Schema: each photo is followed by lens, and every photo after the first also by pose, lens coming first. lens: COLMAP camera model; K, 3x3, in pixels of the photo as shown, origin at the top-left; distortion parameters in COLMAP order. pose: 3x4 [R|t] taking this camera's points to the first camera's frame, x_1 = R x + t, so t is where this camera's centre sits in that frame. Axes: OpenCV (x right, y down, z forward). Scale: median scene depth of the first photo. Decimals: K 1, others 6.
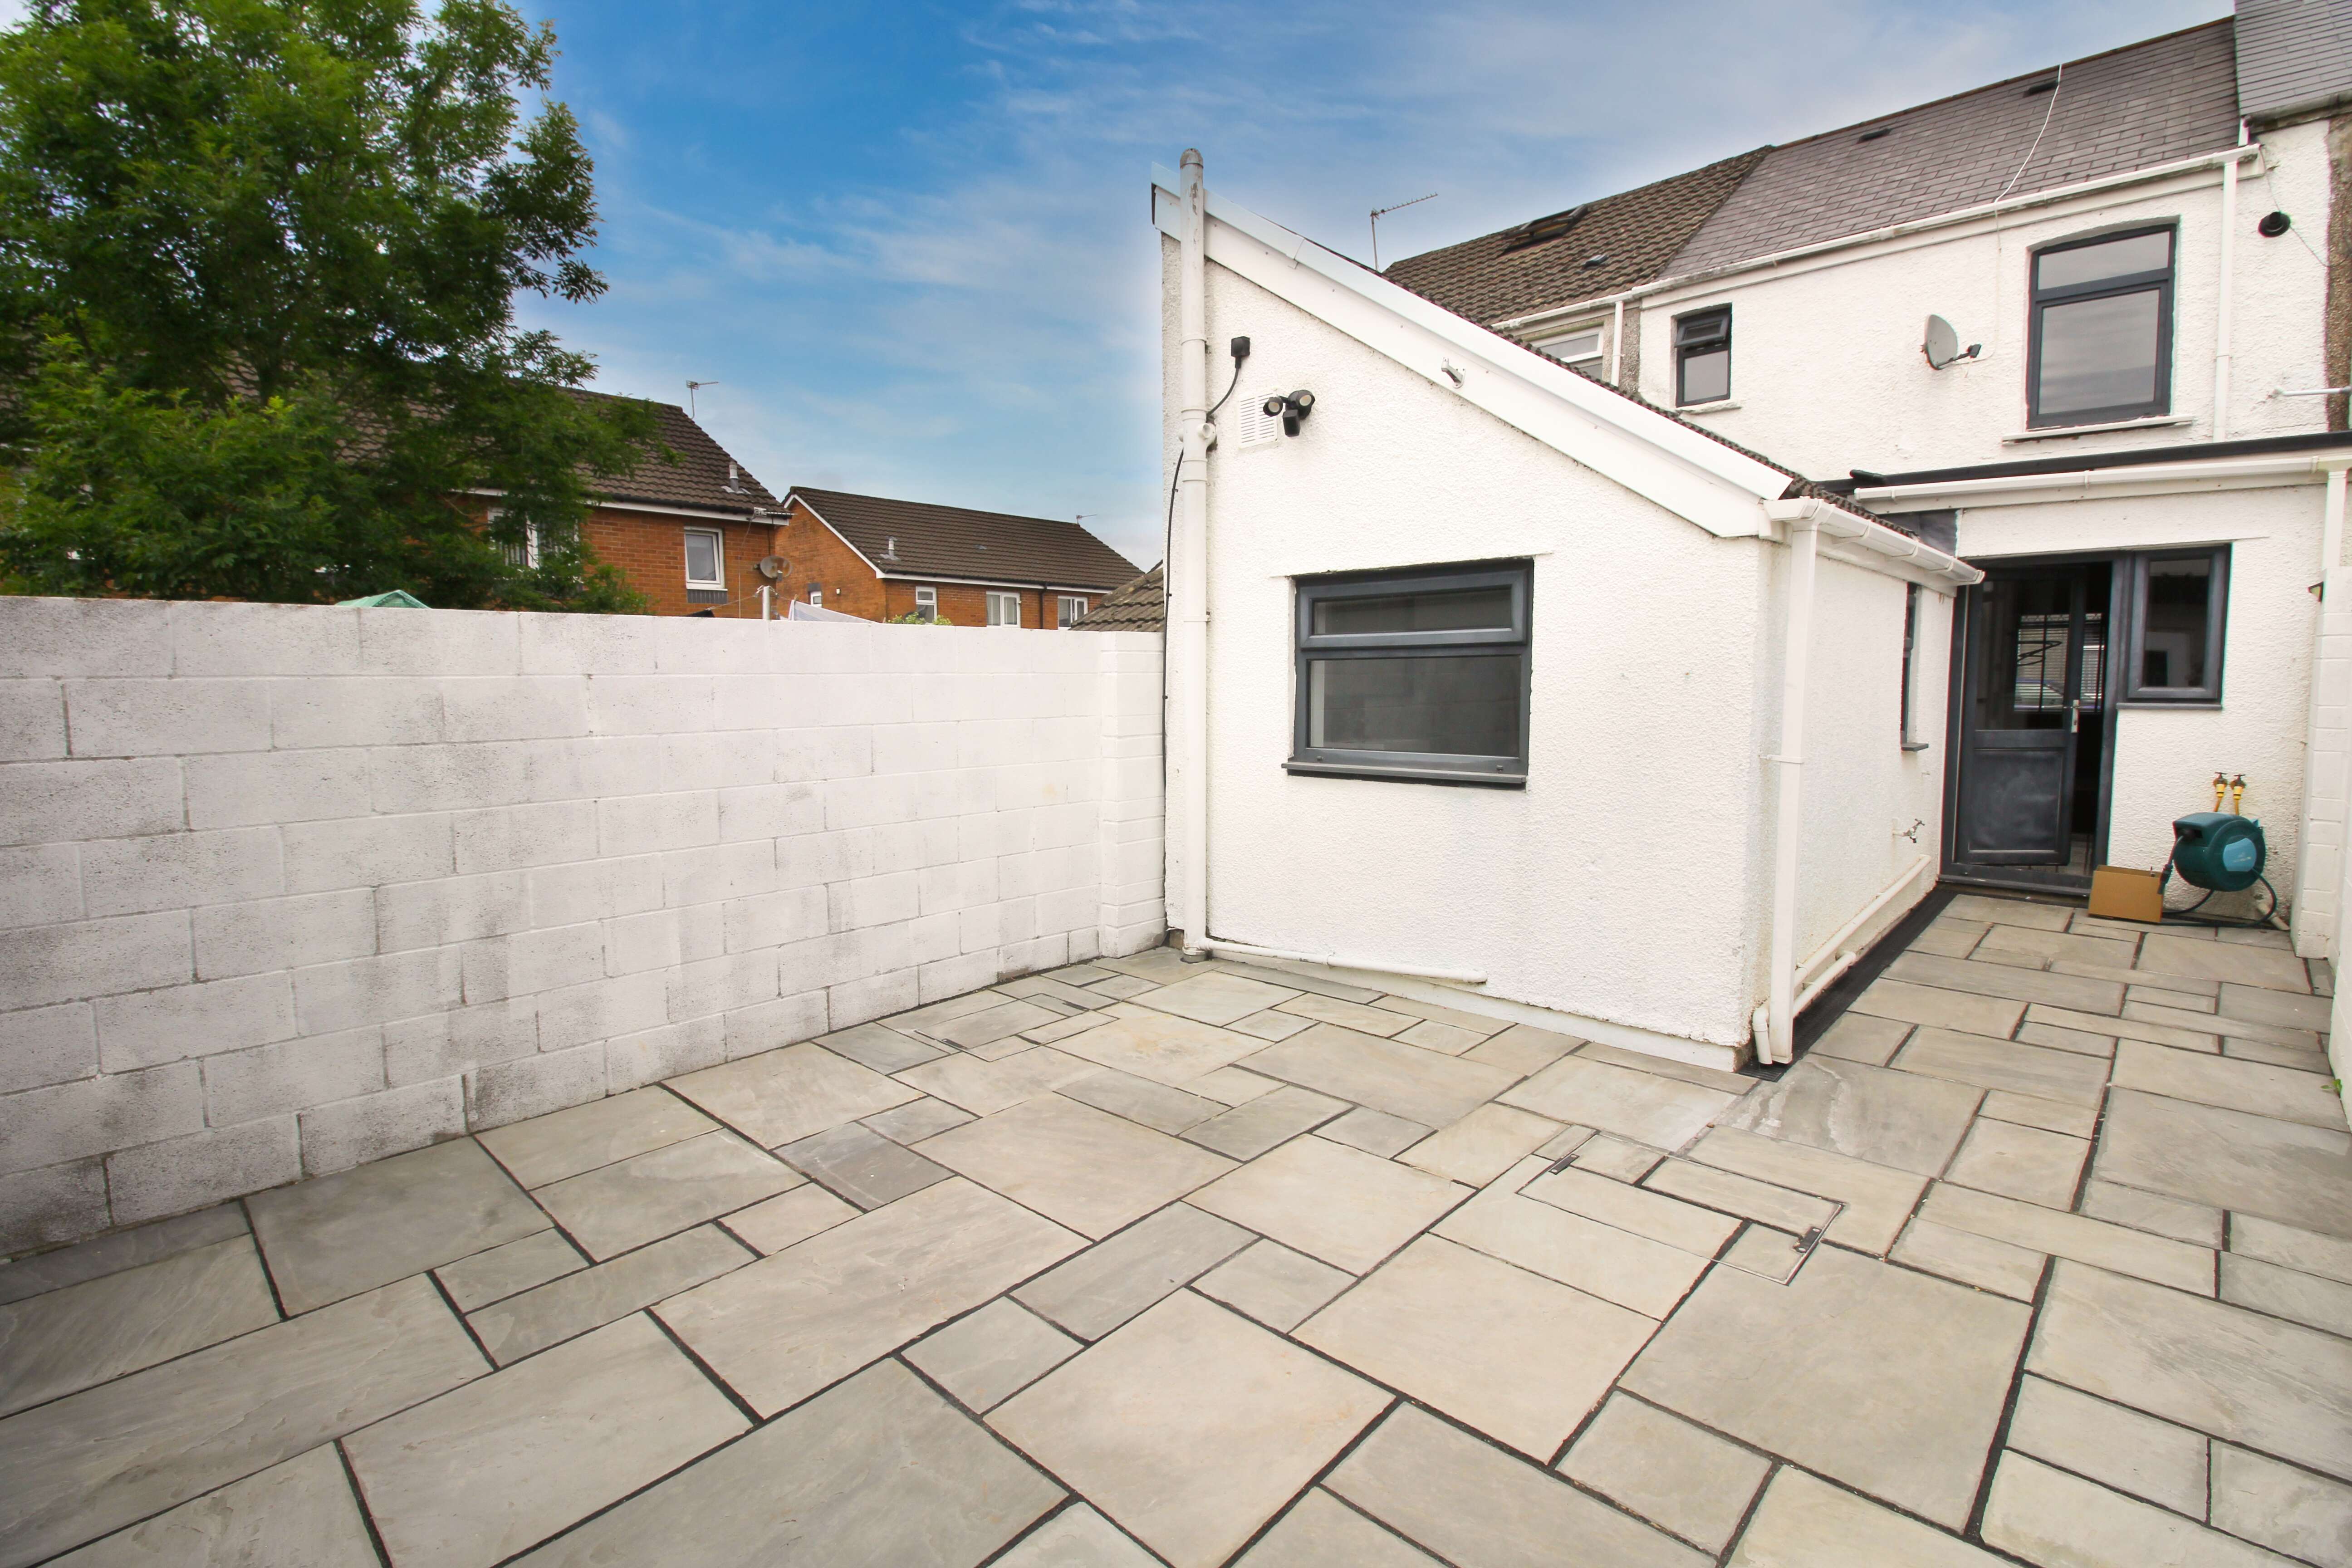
lens RADIAL K [[1091.3, 0, 1173.7], [0, 1091.3, 754.4], [0, 0, 1]] dist [0.000989, -0.014024]
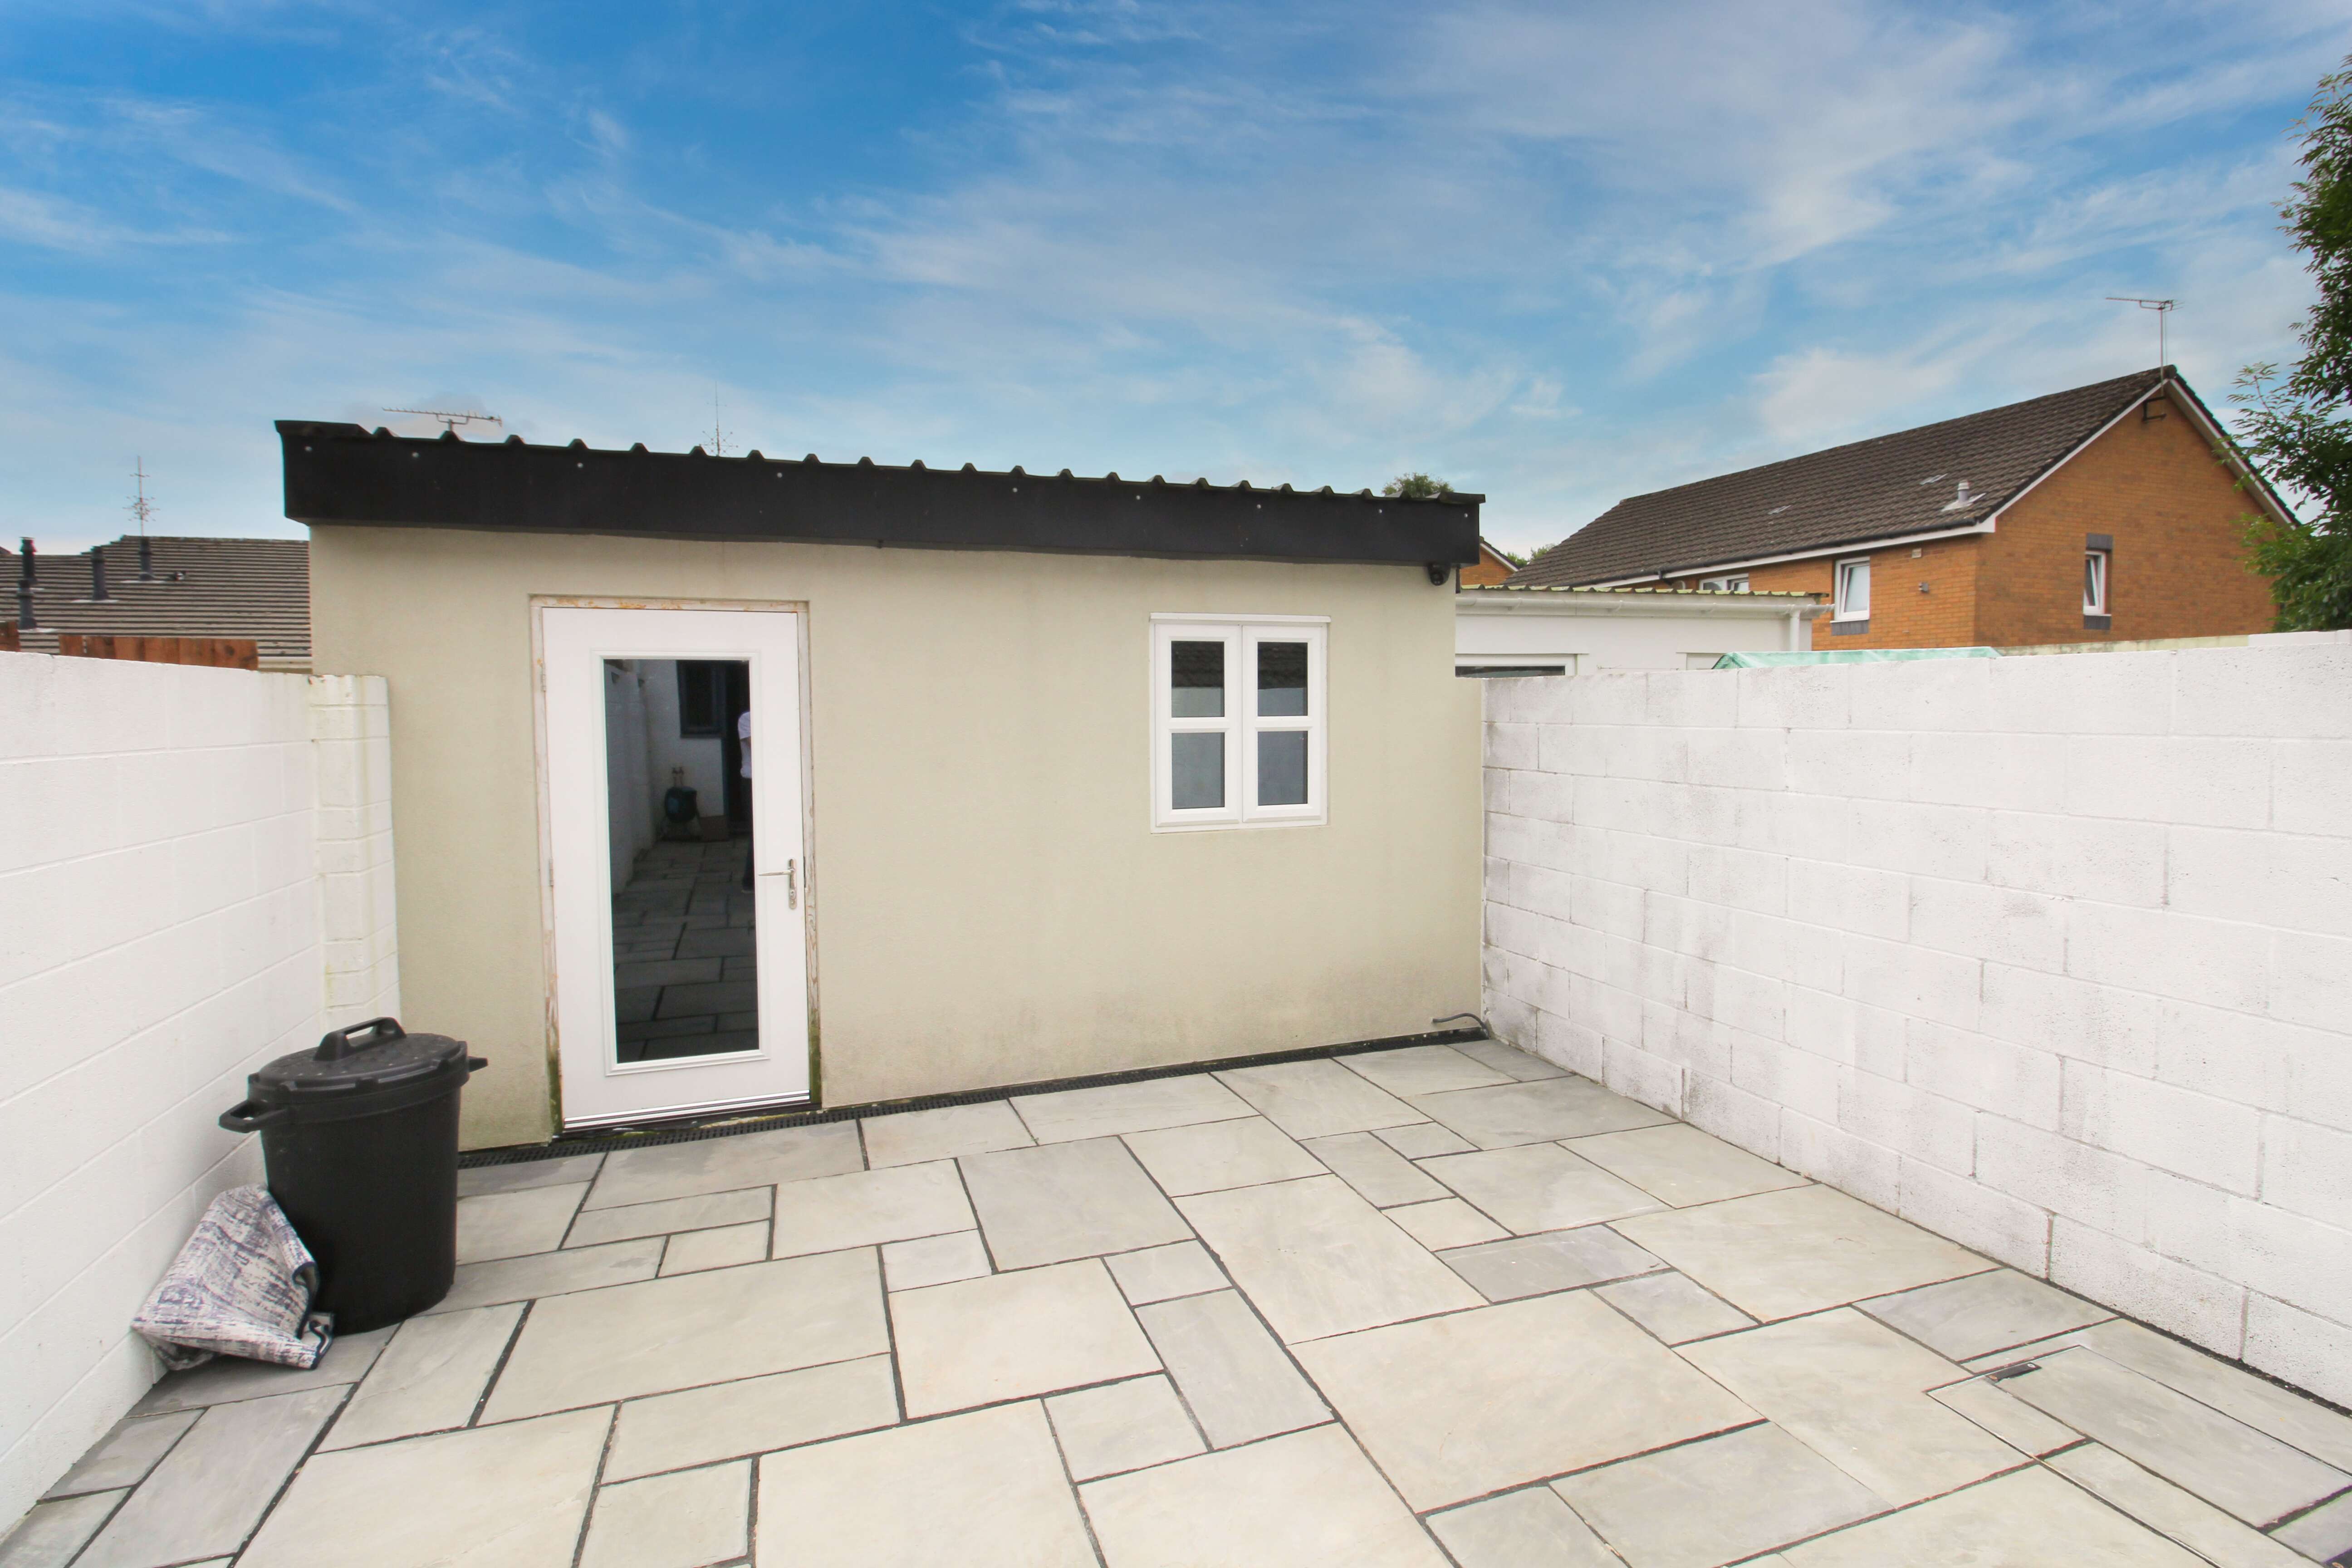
lens RADIAL K [[1087.2, 0, 1165.7], [0, 1087.2, 755.4], [0, 0, 1]] dist [0.003656, -0.014695]
pose [[-0.473074, 0.048460, -0.879689, 0.609116], [-0.052512, 0.995160, 0.083061, -0.105261], [0.879457, 0.085488, -0.468239, 1.016889]]
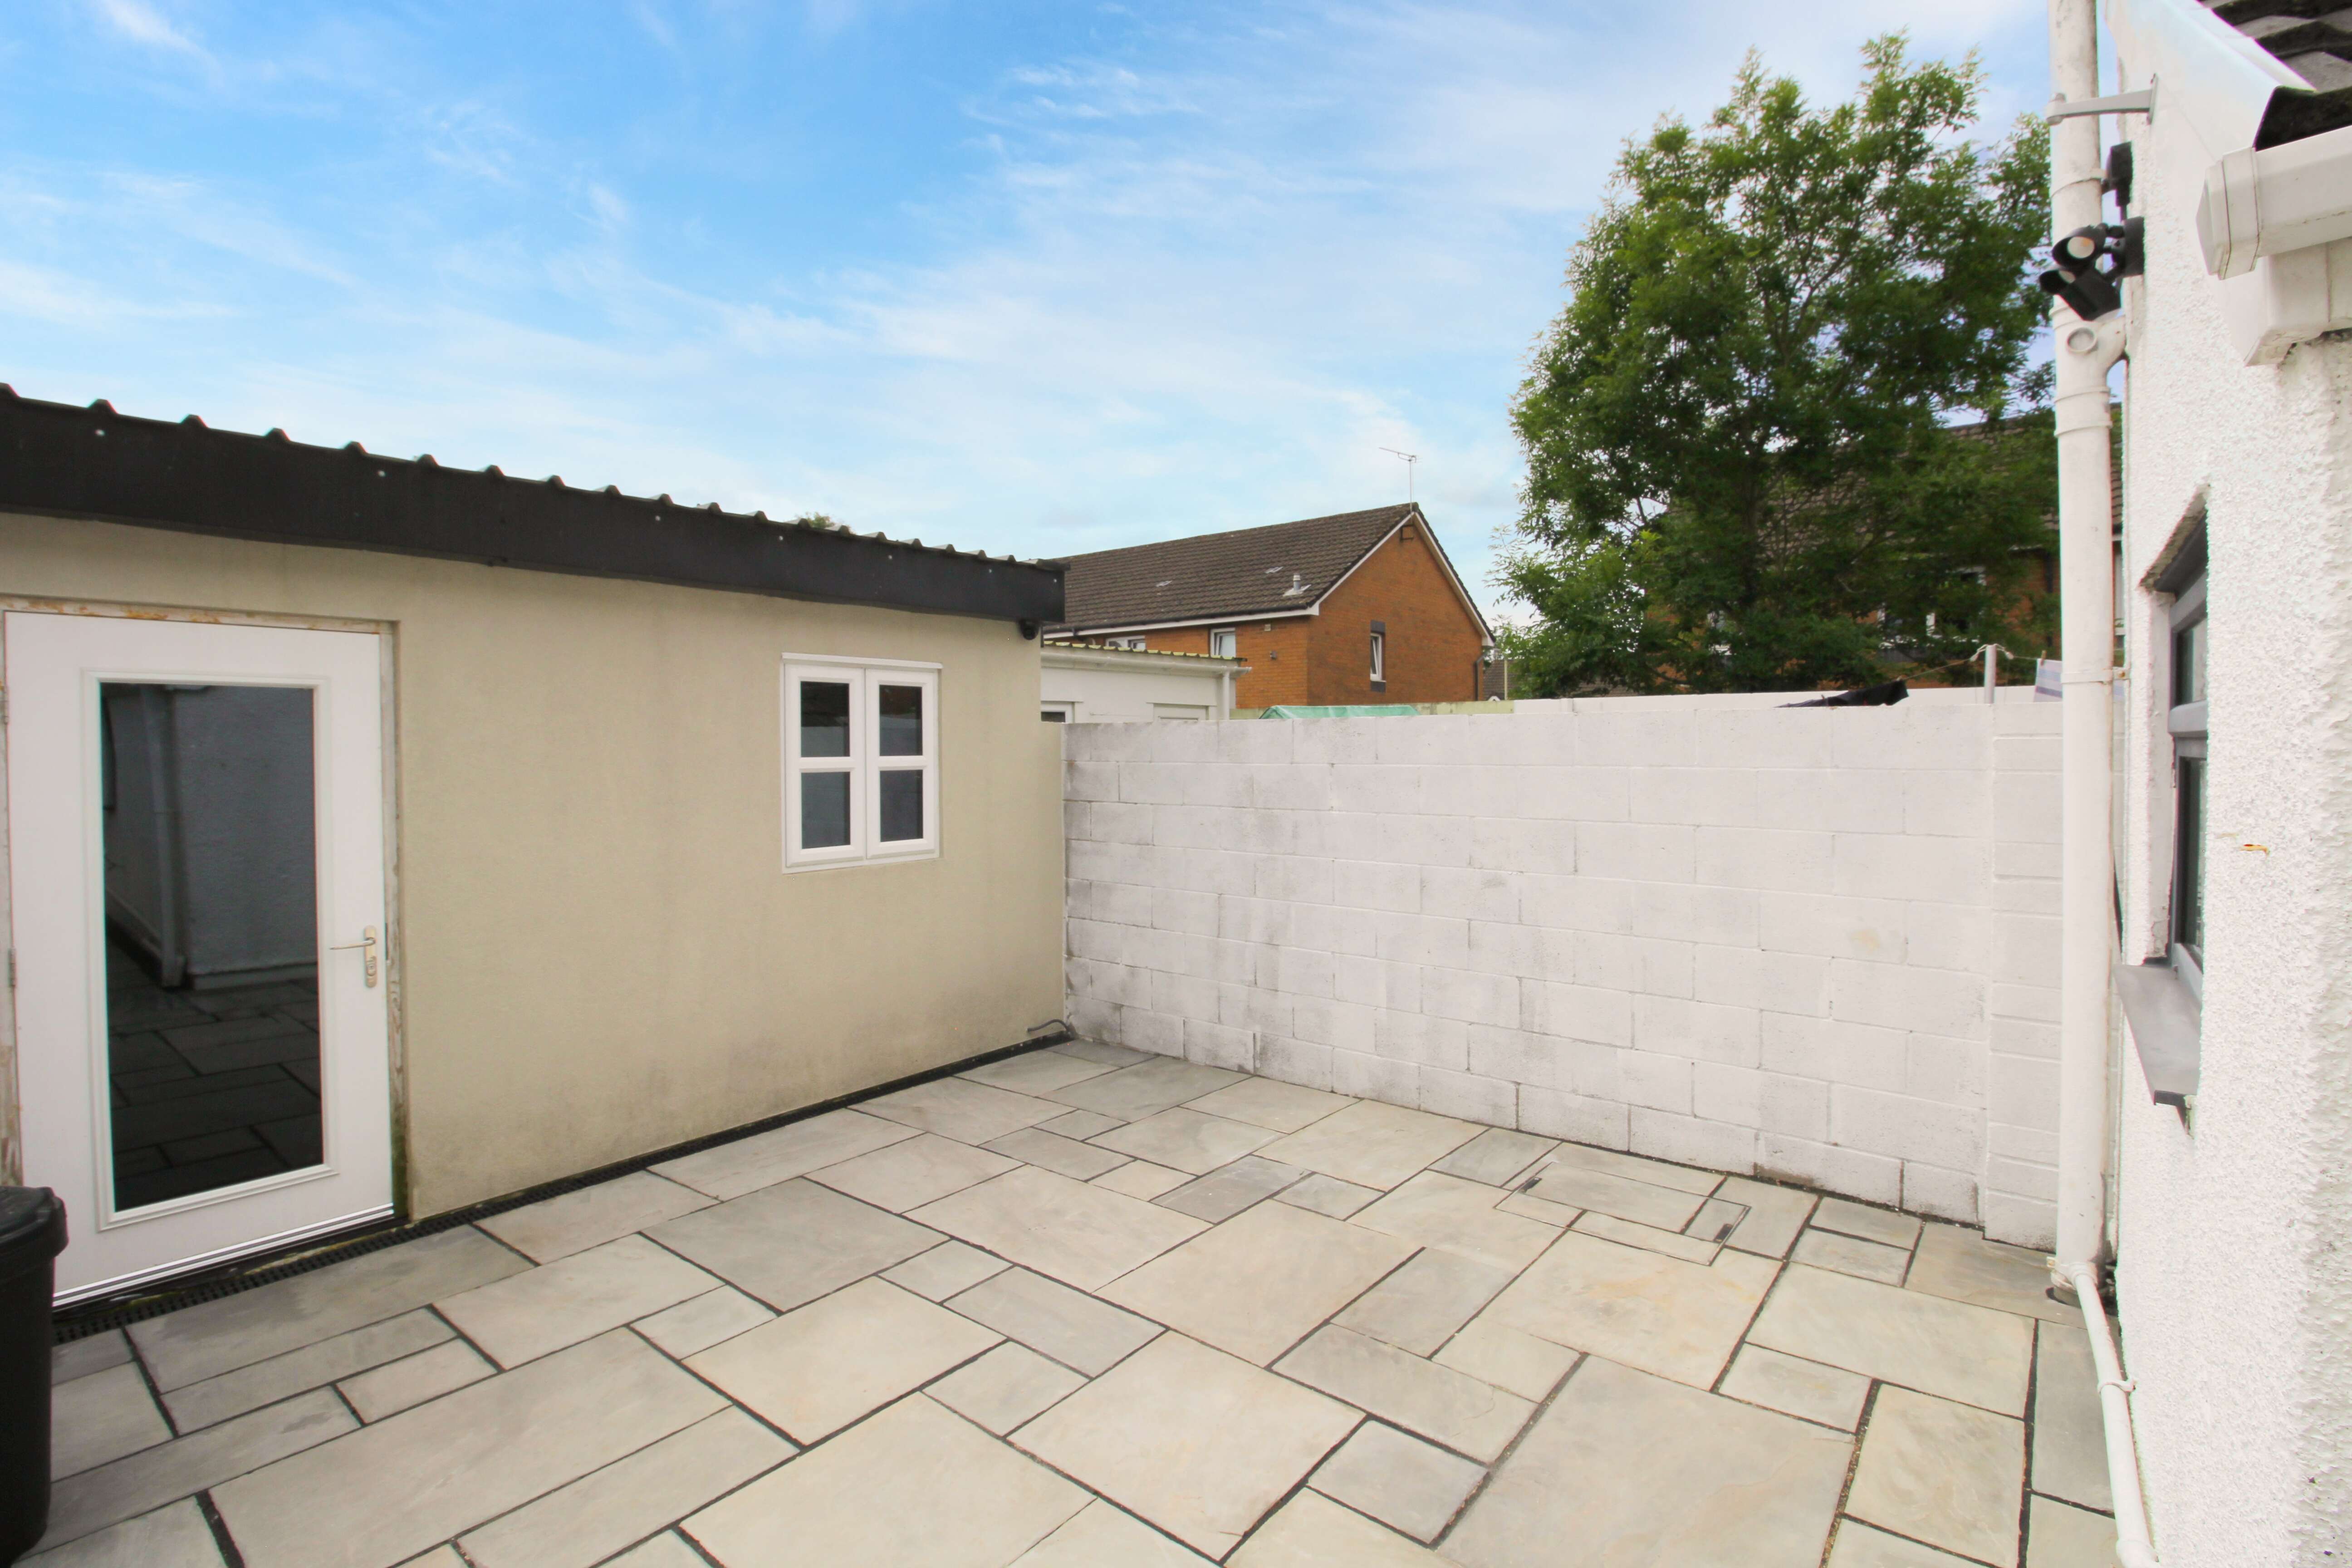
lens RADIAL K [[1087.2, 0, 1165.7], [0, 1087.2, 755.4], [0, 0, 1]] dist [0.003656, -0.014695]
pose [[0.059512, 0.014991, -0.998115, 0.796547], [-0.067242, 0.997676, 0.010975, -0.088204], [0.995960, 0.066462, 0.060382, 0.757436]]
